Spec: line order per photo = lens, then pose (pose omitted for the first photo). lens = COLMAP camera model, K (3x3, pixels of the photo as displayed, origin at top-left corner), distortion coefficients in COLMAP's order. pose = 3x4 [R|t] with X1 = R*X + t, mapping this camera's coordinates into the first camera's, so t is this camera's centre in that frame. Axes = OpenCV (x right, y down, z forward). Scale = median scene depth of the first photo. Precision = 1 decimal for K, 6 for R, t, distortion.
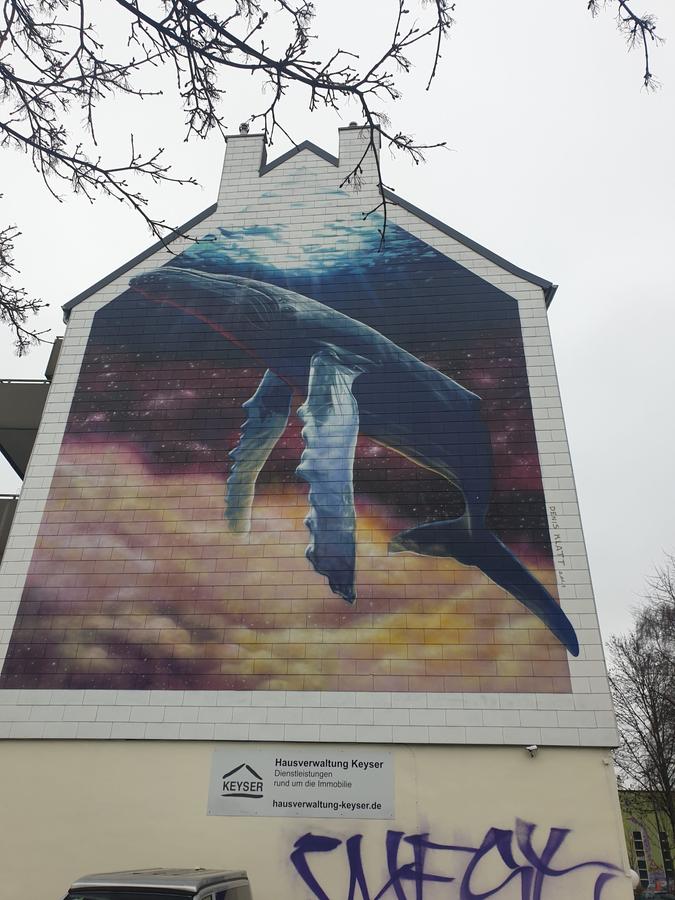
lens RADIAL K [[703.3, 0, 337.5], [0, 703.3, 450.0], [0, 0, 1]] dist [0.065509, -0.080433]
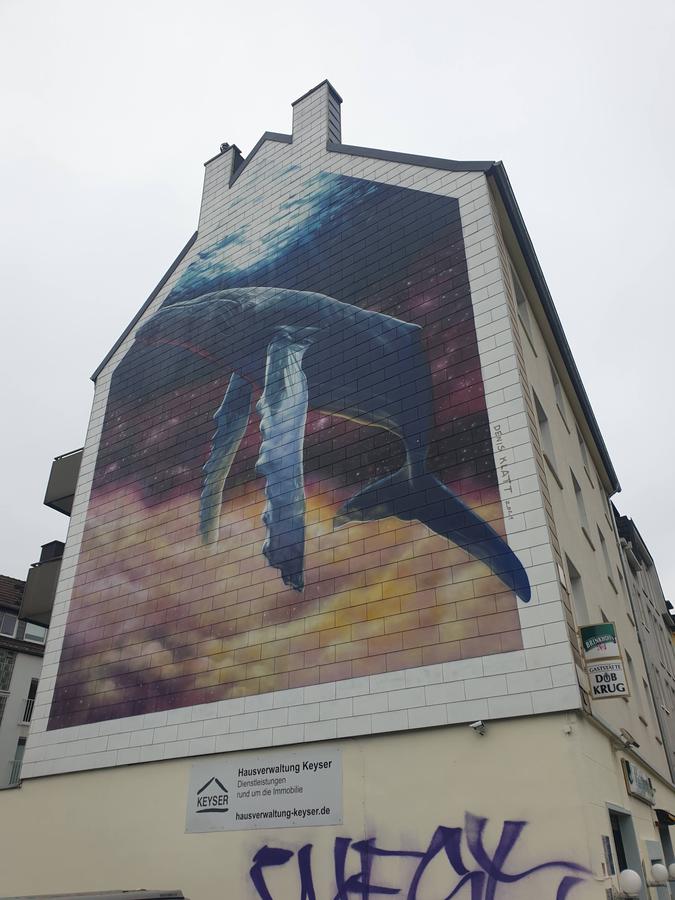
lens RADIAL K [[703.3, 0, 337.5], [0, 703.3, 450.0], [0, 0, 1]] dist [0.065509, -0.080433]
pose [[0.870297, -0.282816, -0.403233, 0.470865], [0.282793, 0.957238, -0.061028, 0.106149], [0.403250, -0.060919, 0.913060, 0.183999]]
